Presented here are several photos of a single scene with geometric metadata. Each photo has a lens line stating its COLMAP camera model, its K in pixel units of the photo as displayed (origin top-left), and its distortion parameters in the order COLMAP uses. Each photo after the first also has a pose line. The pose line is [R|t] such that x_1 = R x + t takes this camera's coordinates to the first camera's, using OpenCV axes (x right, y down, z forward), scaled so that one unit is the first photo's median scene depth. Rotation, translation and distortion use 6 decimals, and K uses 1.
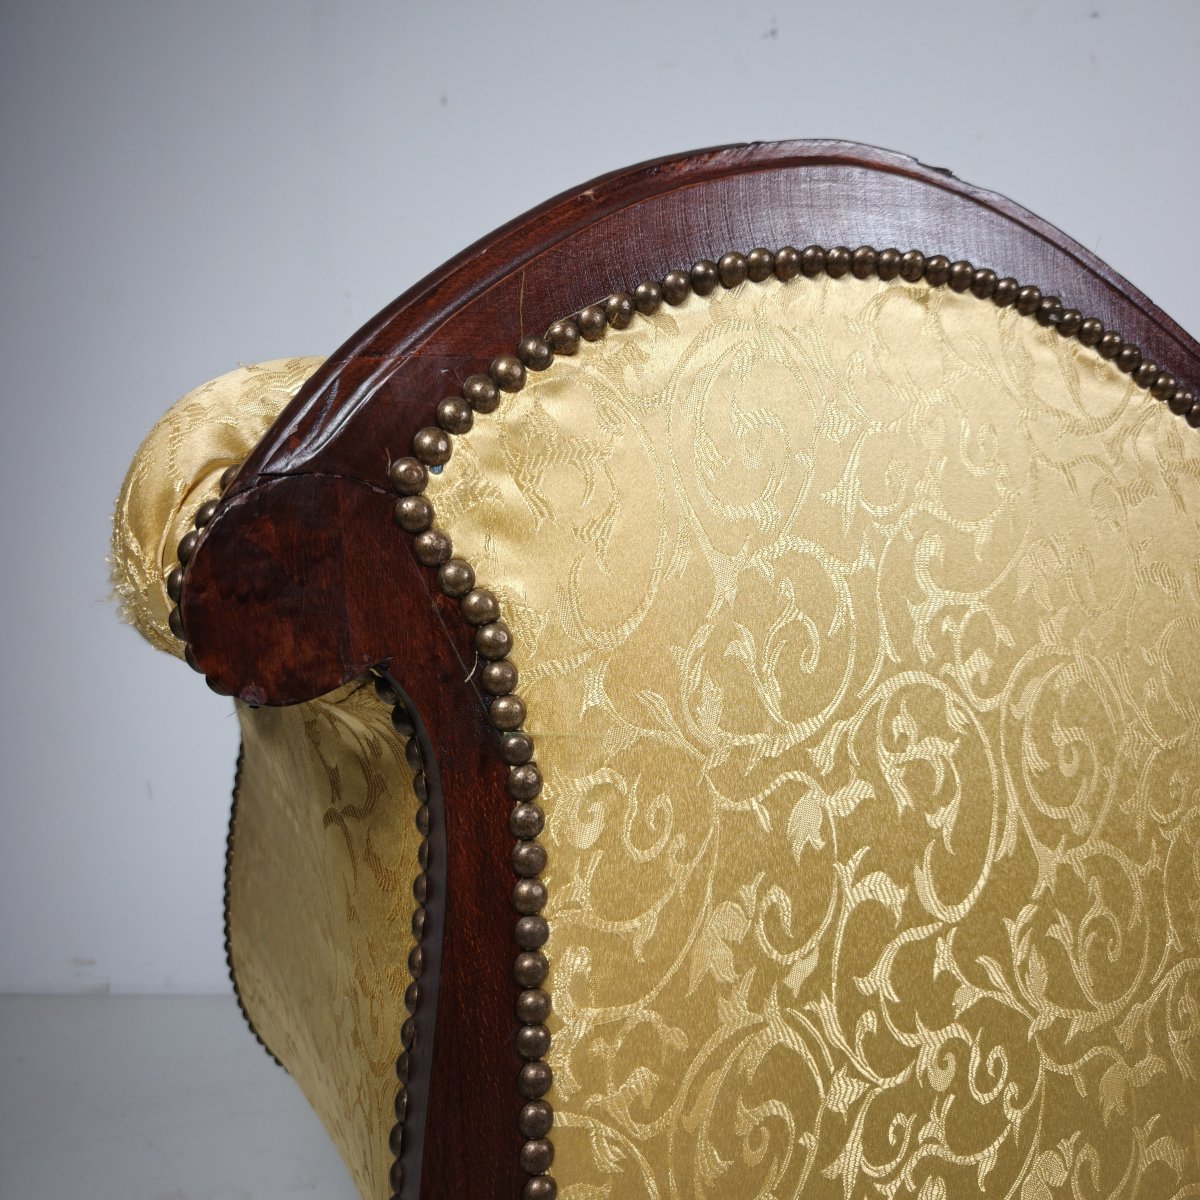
lens RADIAL K [[1038.8, 0, 601.4], [0, 1038.8, 637.4], [0, 0, 1]] dist [0.033095, -0.000155]
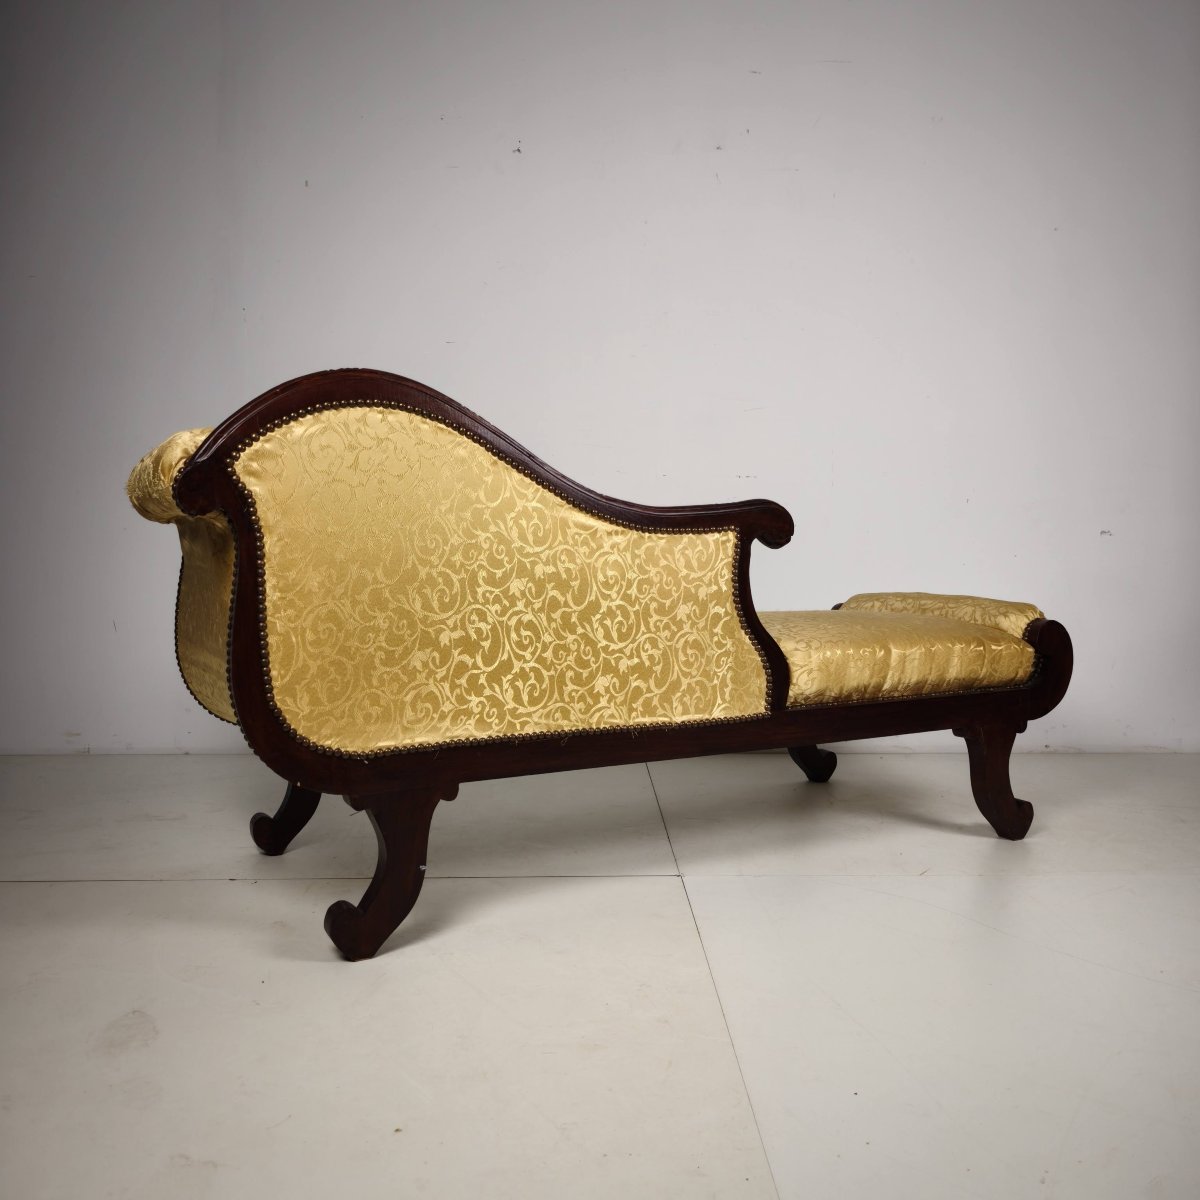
lens RADIAL K [[1105.2, 0, 629.4], [0, 1105.2, 602.1], [0, 0, 1]] dist [0.013145, -0.007802]
pose [[0.997660, 0.011475, 0.067407, 1.066287], [-0.014147, 0.999127, 0.039300, 0.199299], [-0.066897, -0.040161, 0.996951, -3.389185]]
